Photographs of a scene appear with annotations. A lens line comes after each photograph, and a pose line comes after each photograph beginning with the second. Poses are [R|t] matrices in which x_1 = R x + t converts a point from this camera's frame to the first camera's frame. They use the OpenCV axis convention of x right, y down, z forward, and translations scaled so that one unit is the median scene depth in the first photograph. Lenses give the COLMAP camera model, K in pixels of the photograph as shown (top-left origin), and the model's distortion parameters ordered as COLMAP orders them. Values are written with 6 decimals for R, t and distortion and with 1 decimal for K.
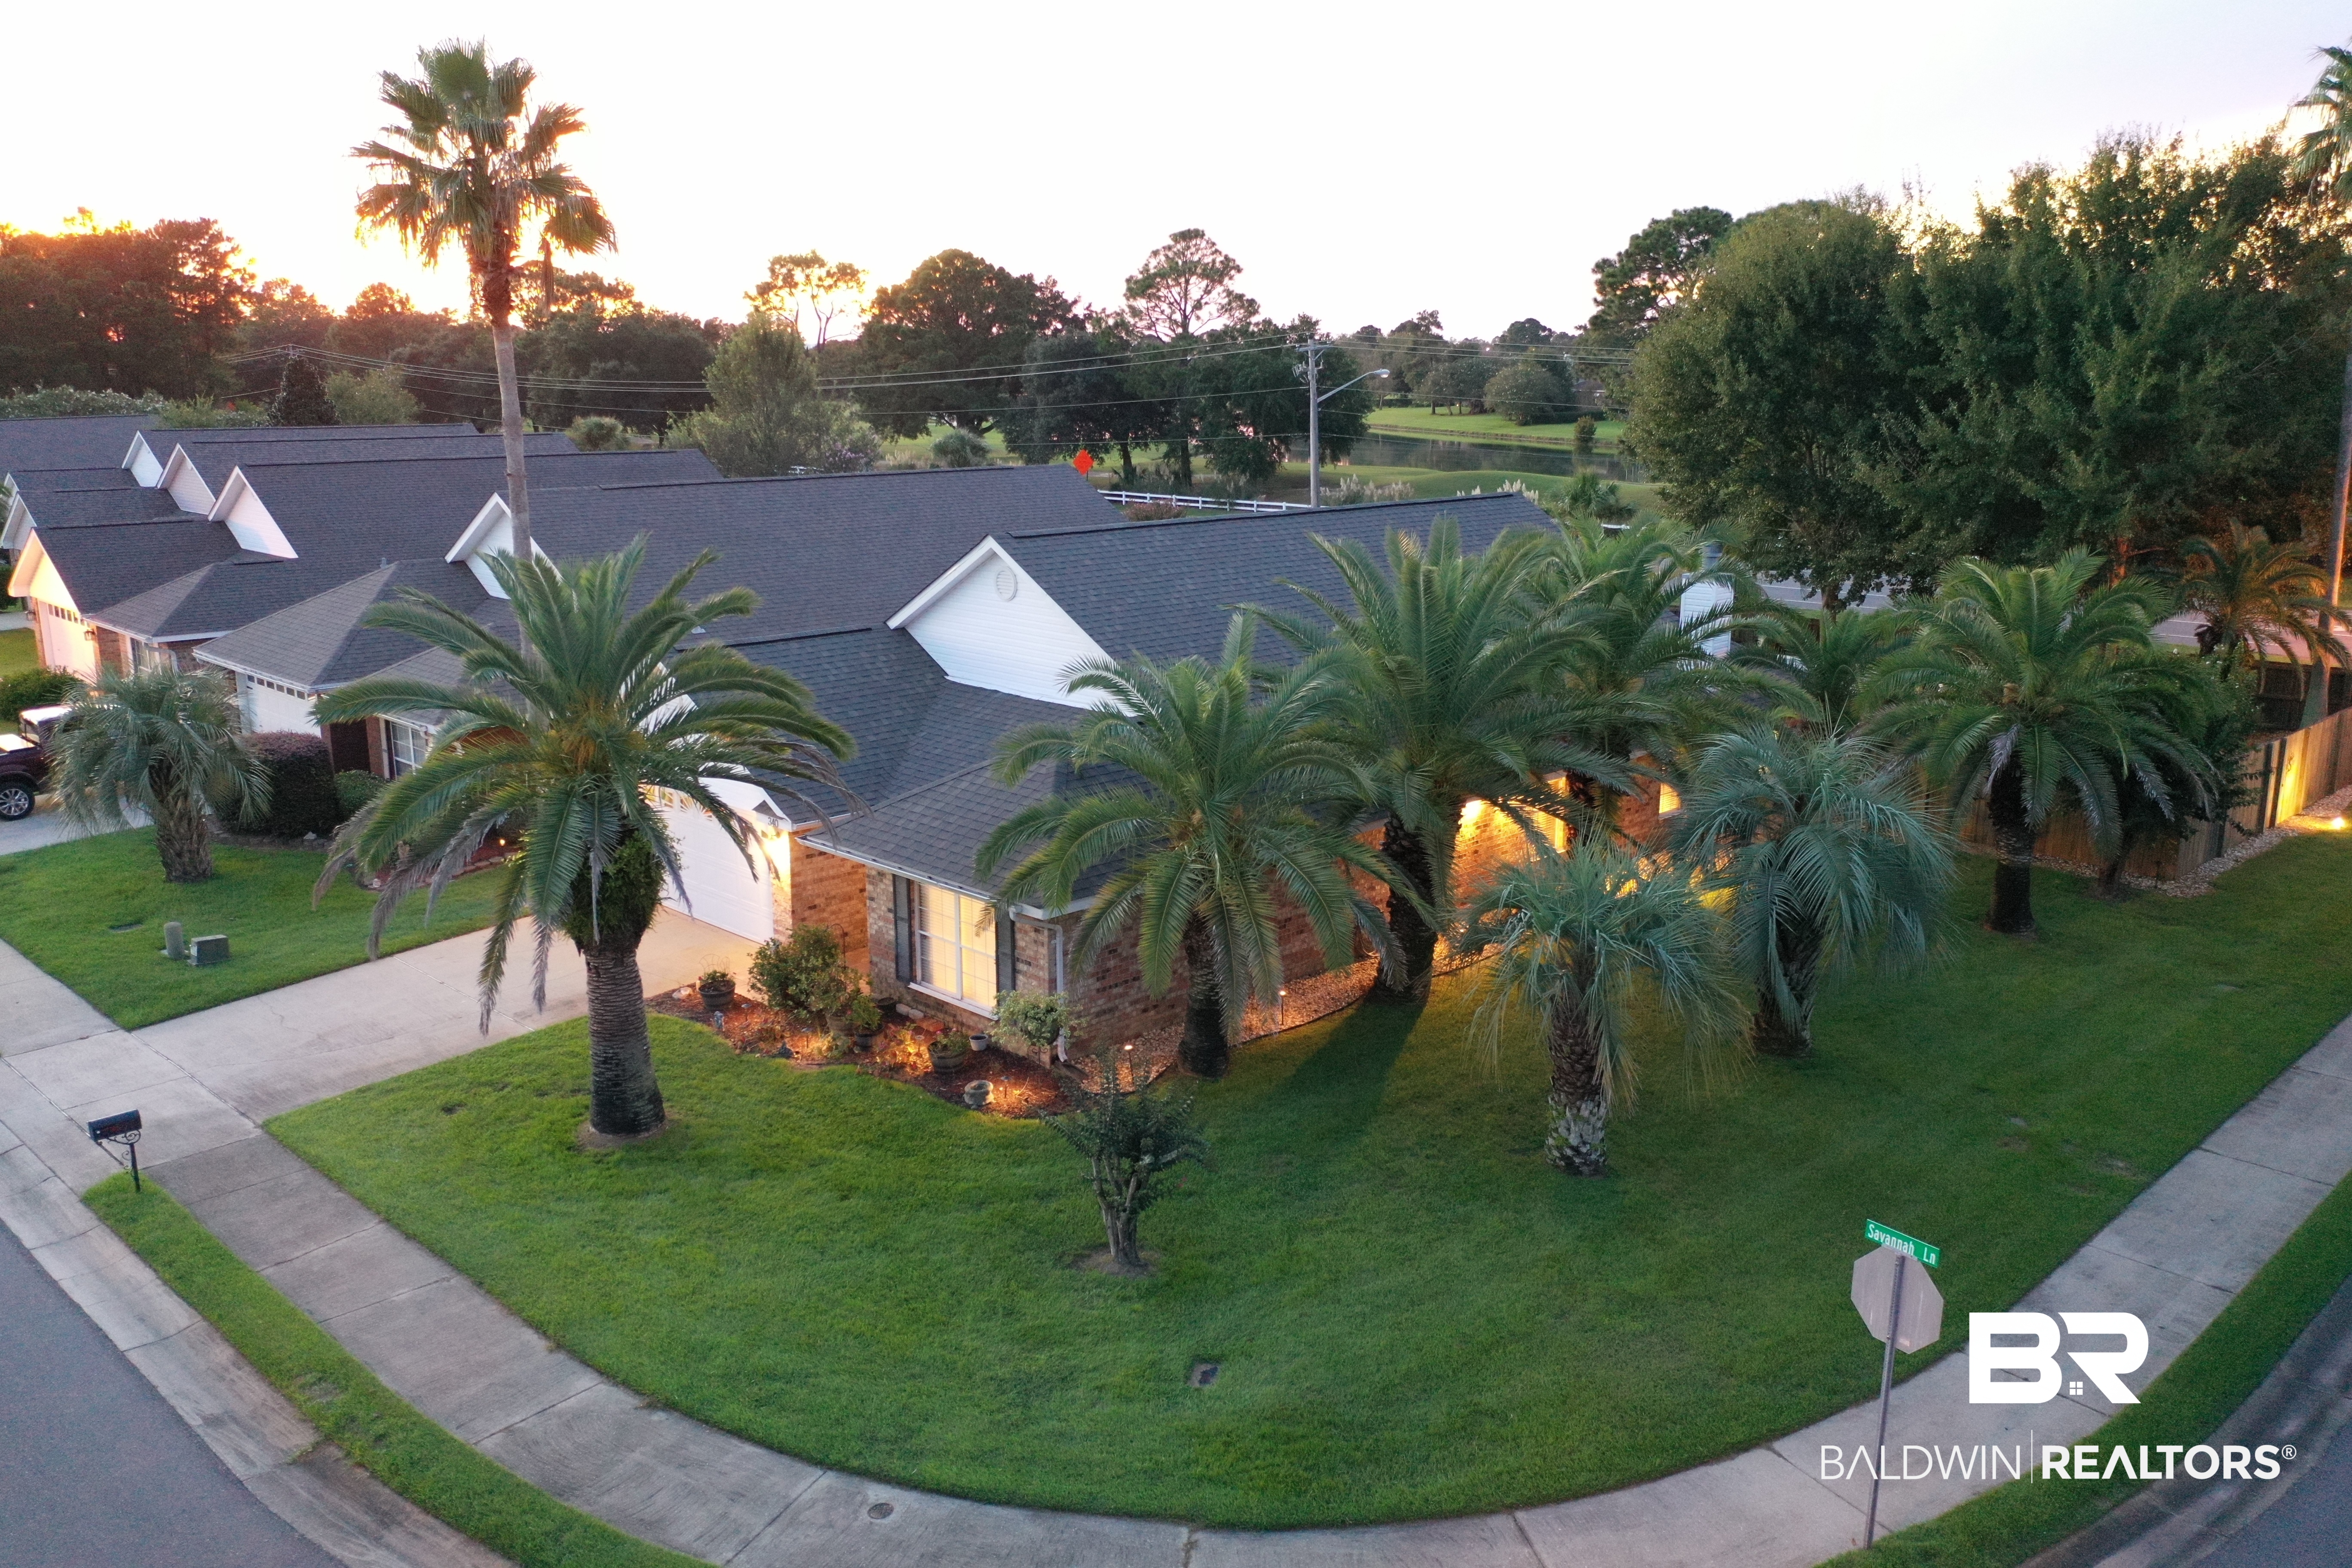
lens RADIAL K [[1862.2, 0, 1172.2], [0, 1862.2, 776.5], [0, 0, 1]] dist [0.014295, 0.004953]
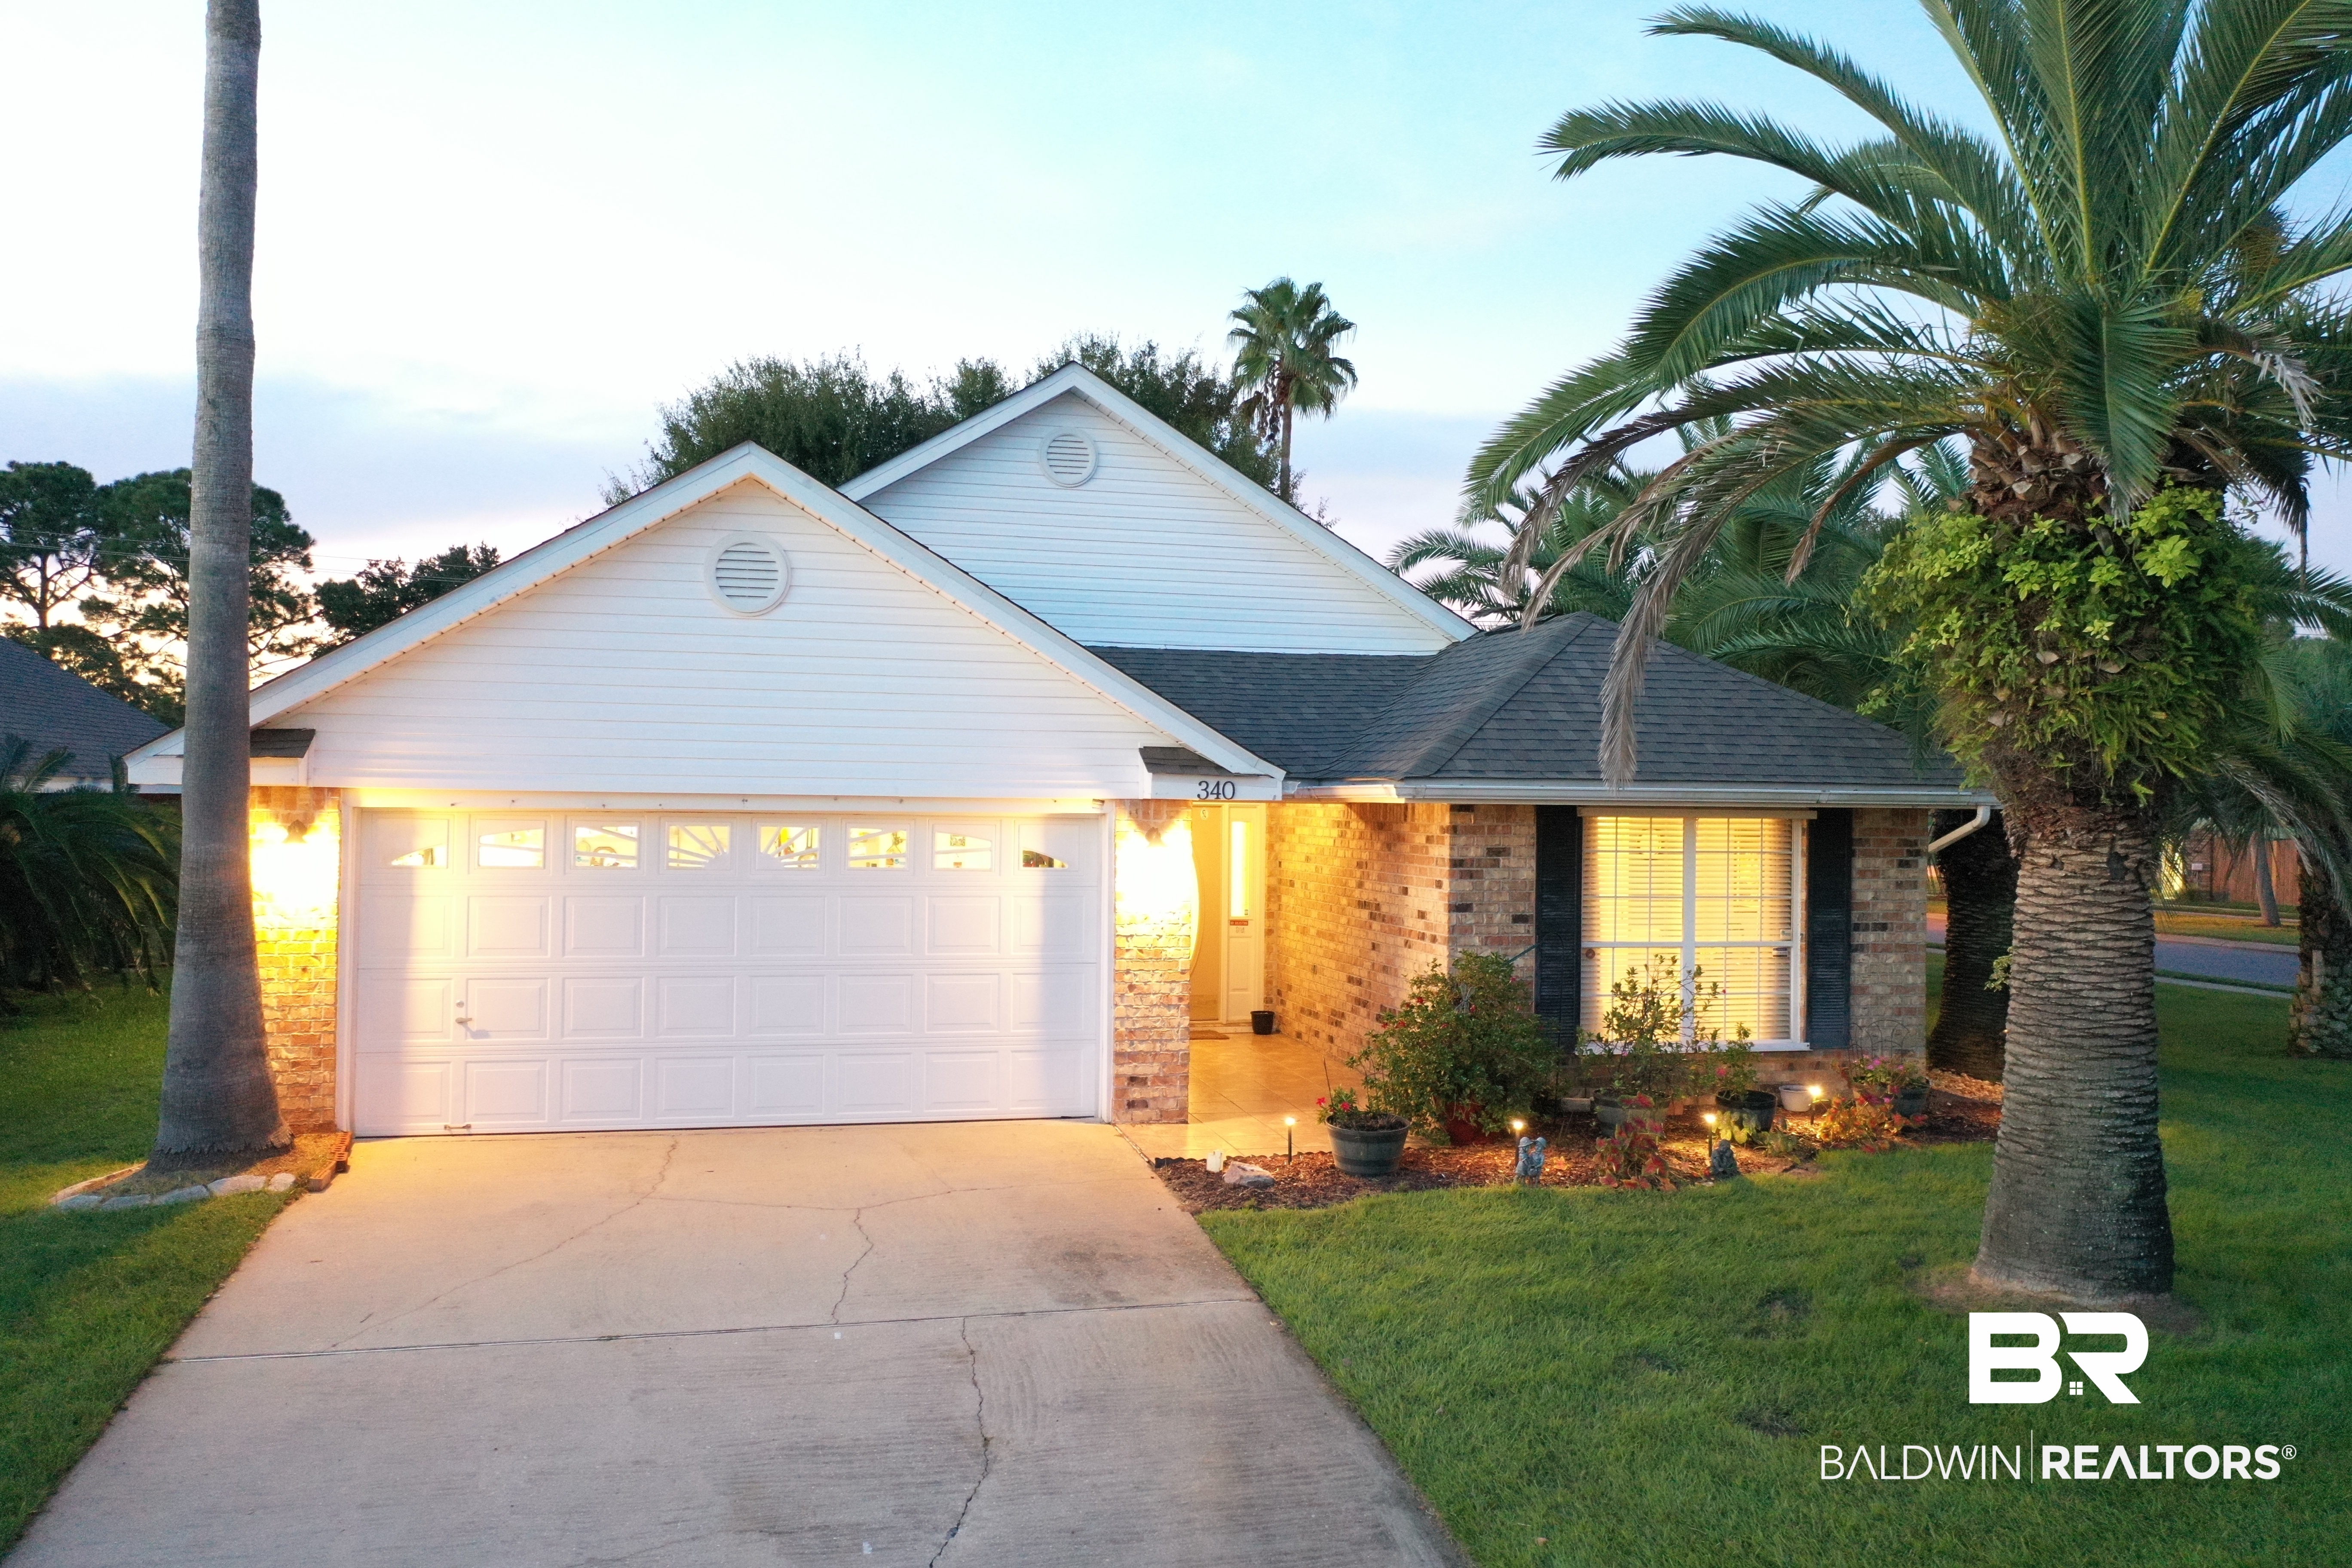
lens RADIAL K [[1862.2, 0, 1178.4], [0, 1862.2, 761.9], [0, 0, 1]] dist [0.014295, 0.004953]
pose [[0.520509, 0.023109, 0.853544, -0.699167], [0.175347, 0.975435, -0.133340, 0.088774], [-0.835658, 0.219071, 0.503670, 0.875046]]
